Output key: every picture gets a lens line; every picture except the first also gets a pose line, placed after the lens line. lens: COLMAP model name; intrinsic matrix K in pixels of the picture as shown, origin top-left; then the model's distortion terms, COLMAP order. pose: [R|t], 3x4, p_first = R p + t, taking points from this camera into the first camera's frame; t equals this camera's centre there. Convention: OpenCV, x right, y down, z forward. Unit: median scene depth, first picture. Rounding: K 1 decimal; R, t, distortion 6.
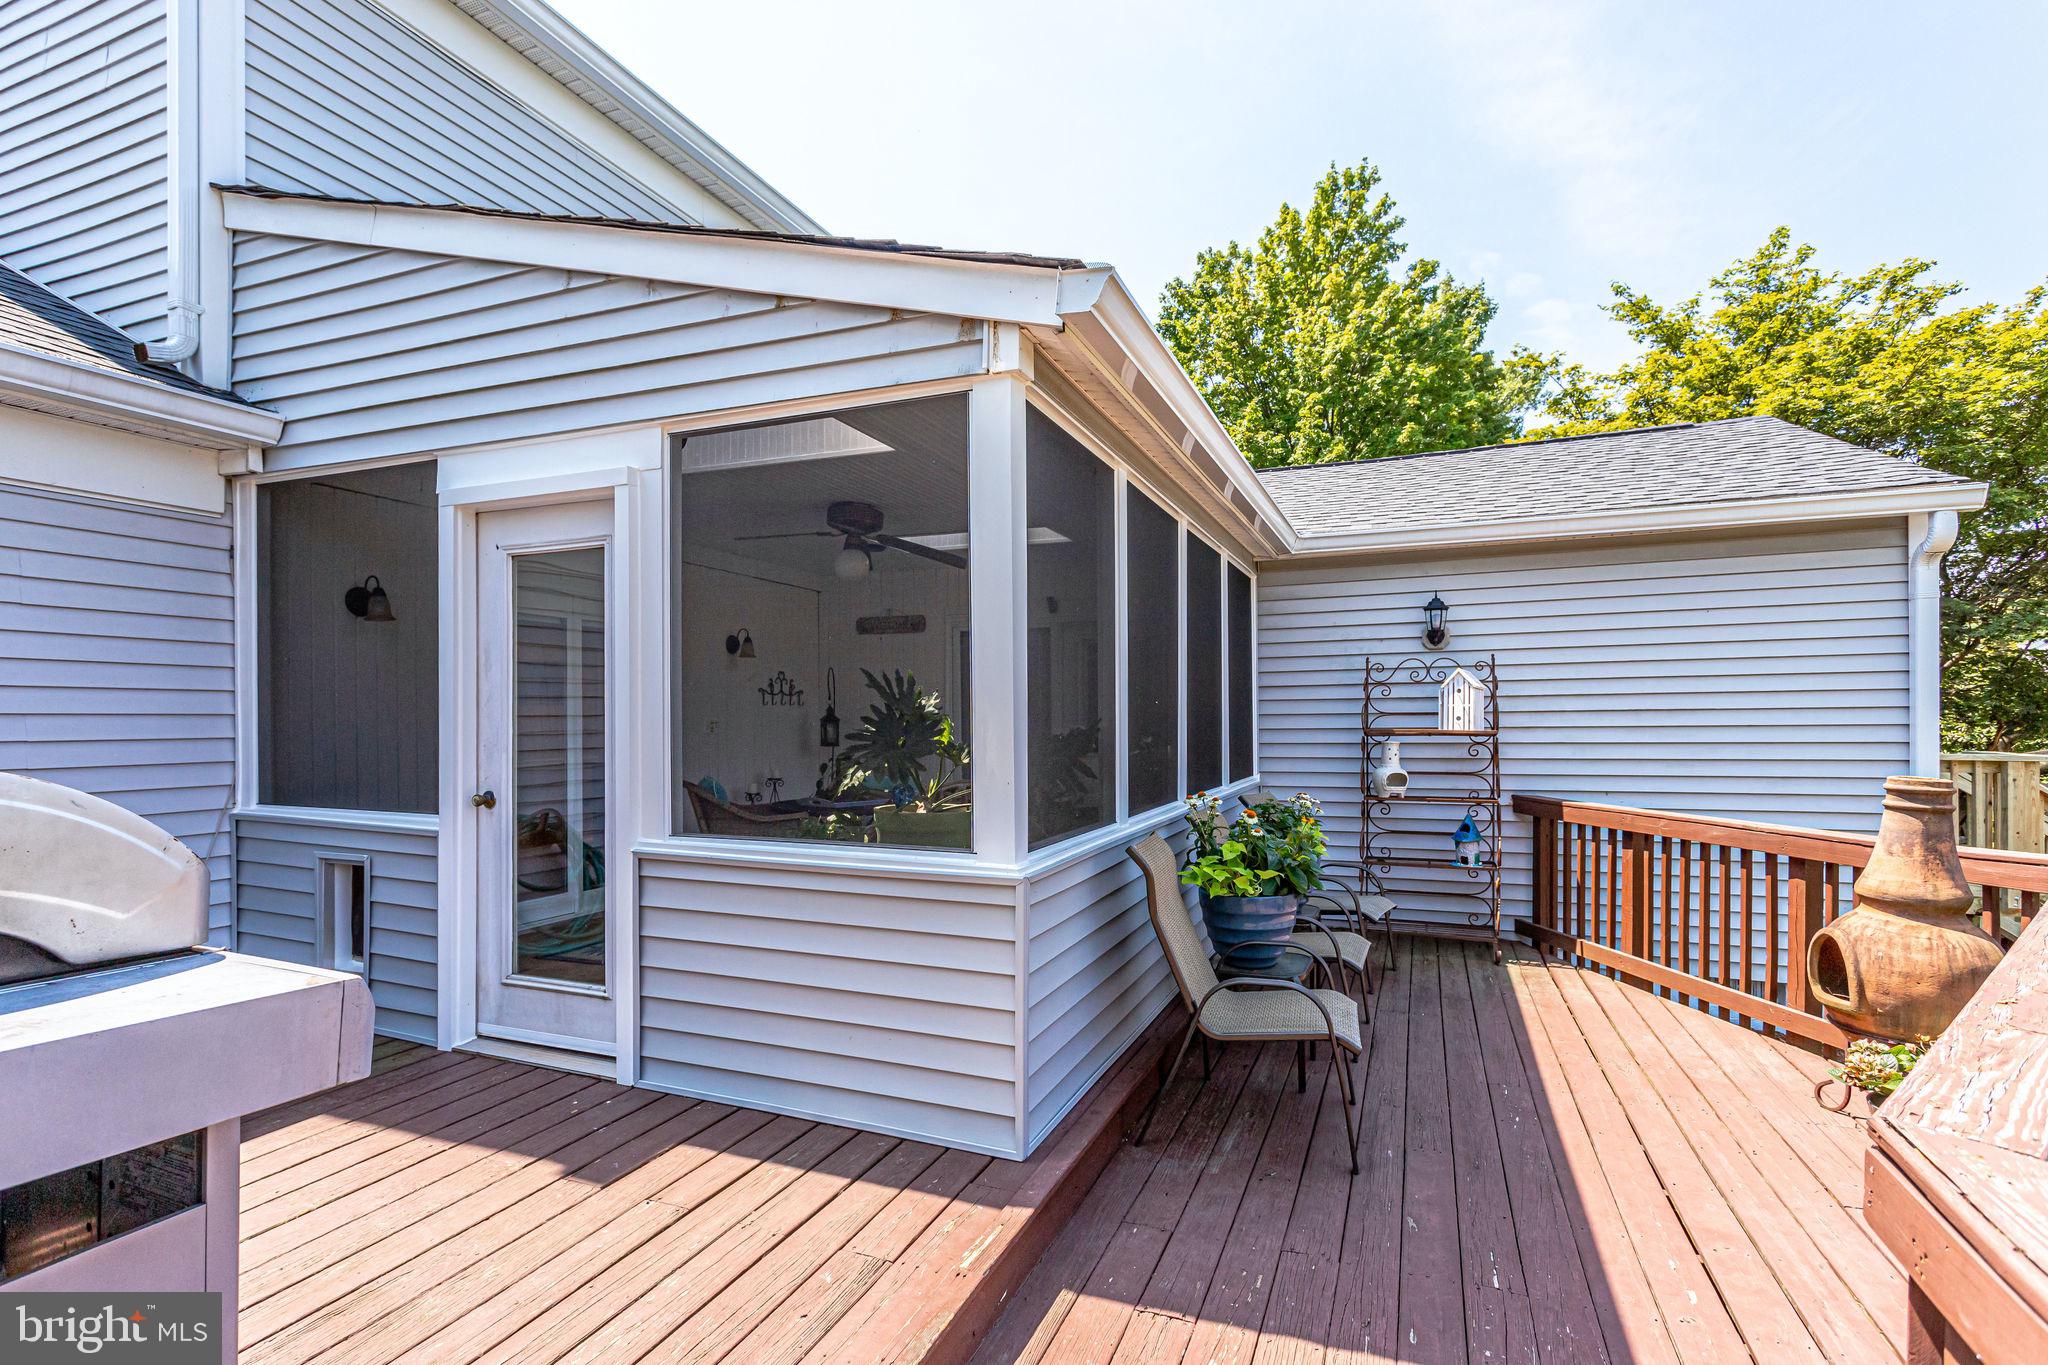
lens RADIAL K [[1039.7, 0, 974.4], [0, 1039.7, 719.4], [0, 0, 1]] dist [0.001085, 0.001242]
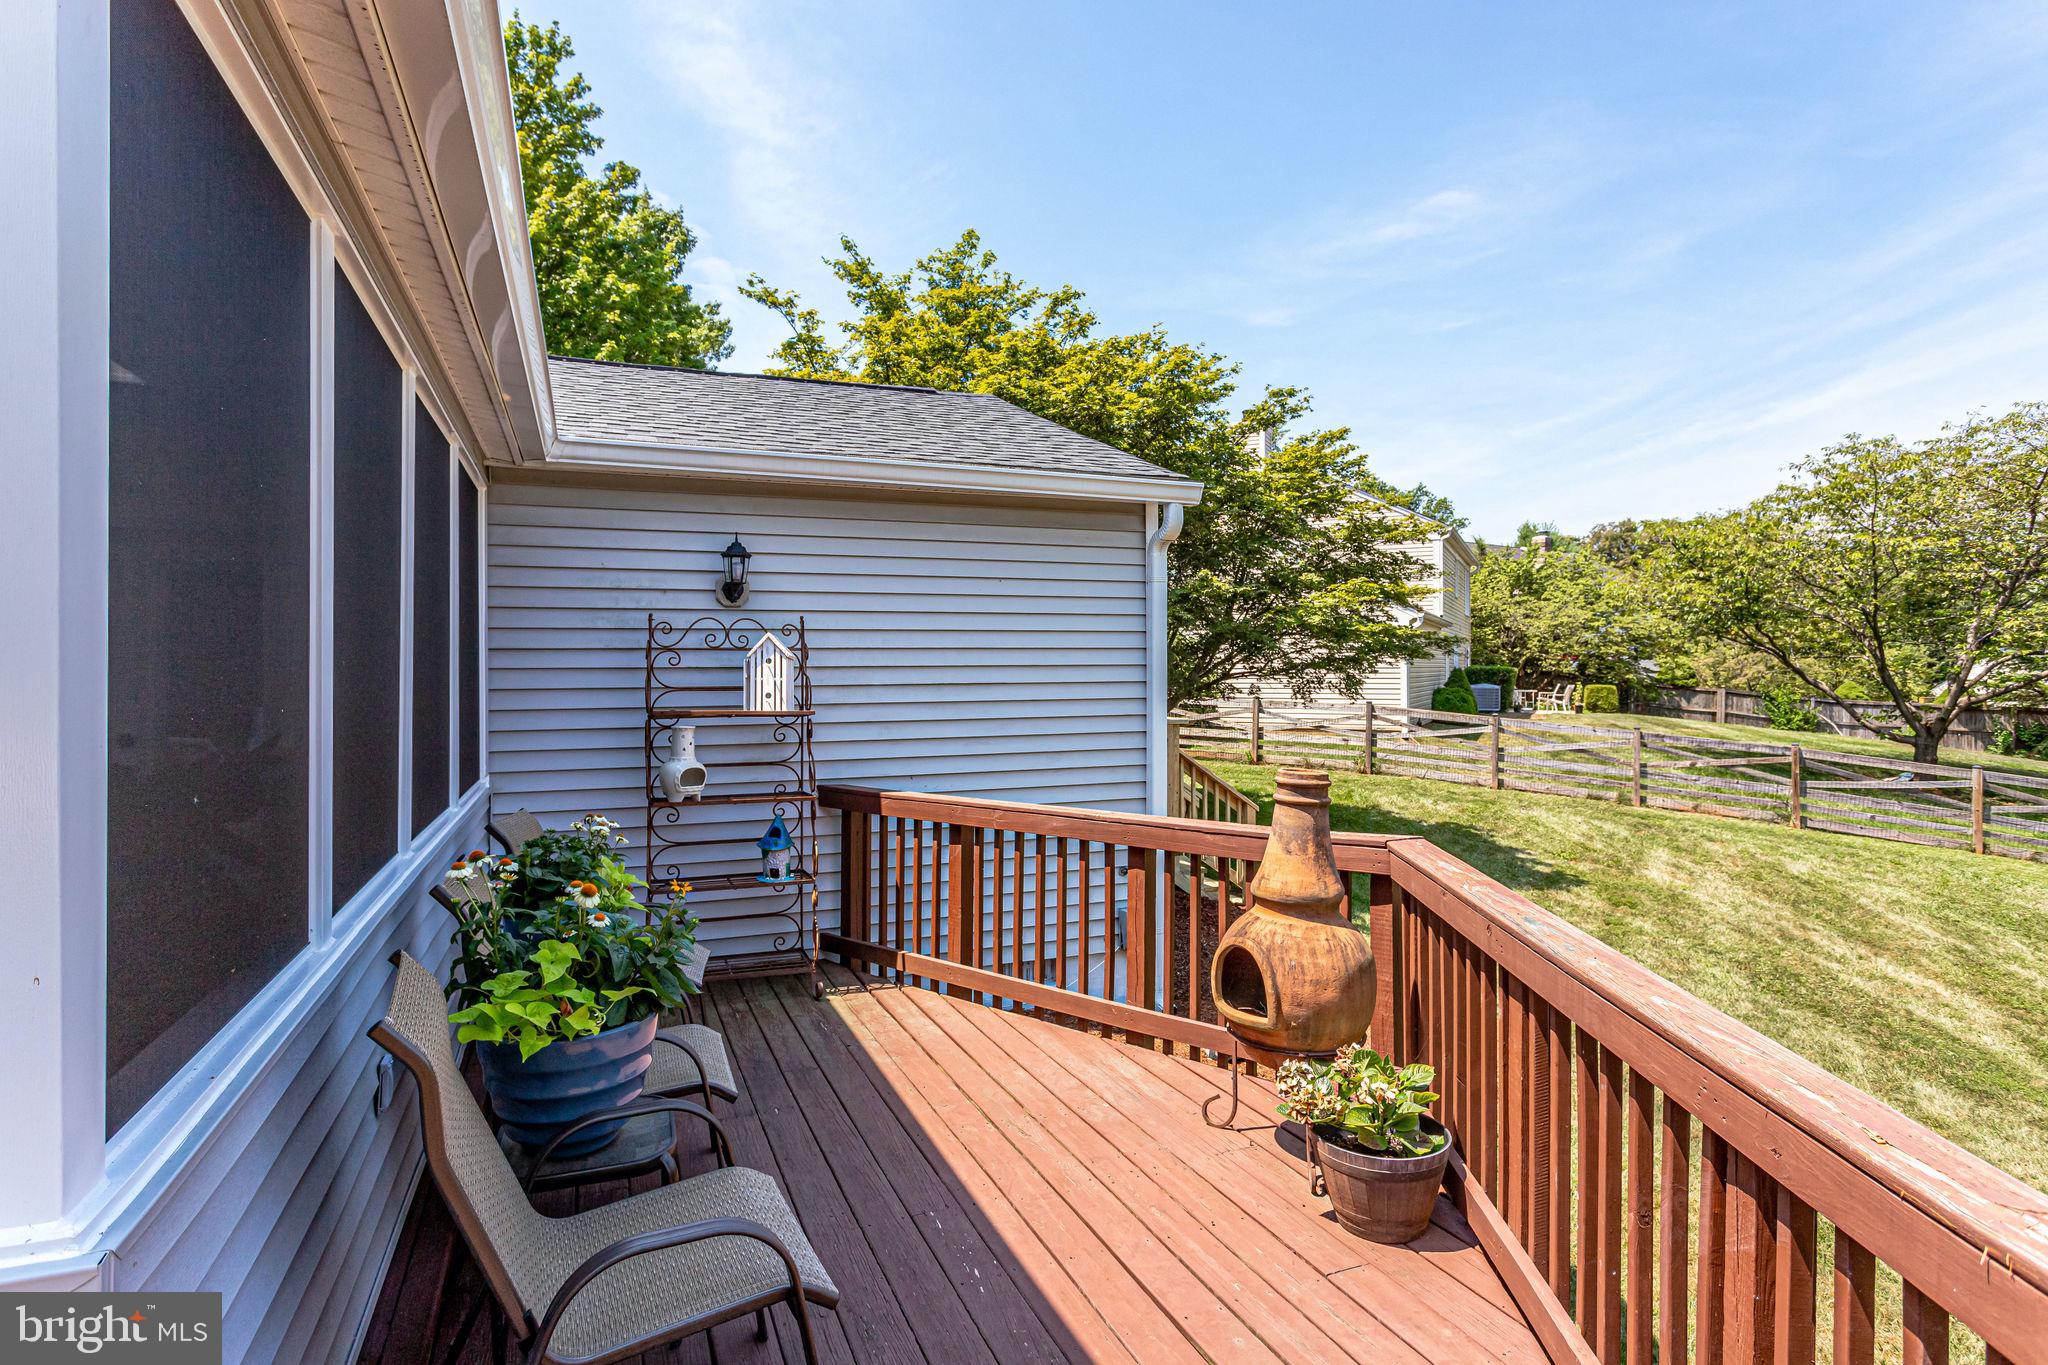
lens RADIAL K [[1096.4, 0, 1042.9], [0, 1096.4, 661.6], [0, 0, 1]] dist [0.000500, 0.000432]
pose [[0.686417, 0.009119, 0.727151, -0.001436], [-0.003252, 0.999950, -0.009470, -0.019080], [-0.727201, 0.004136, 0.686413, 0.262558]]
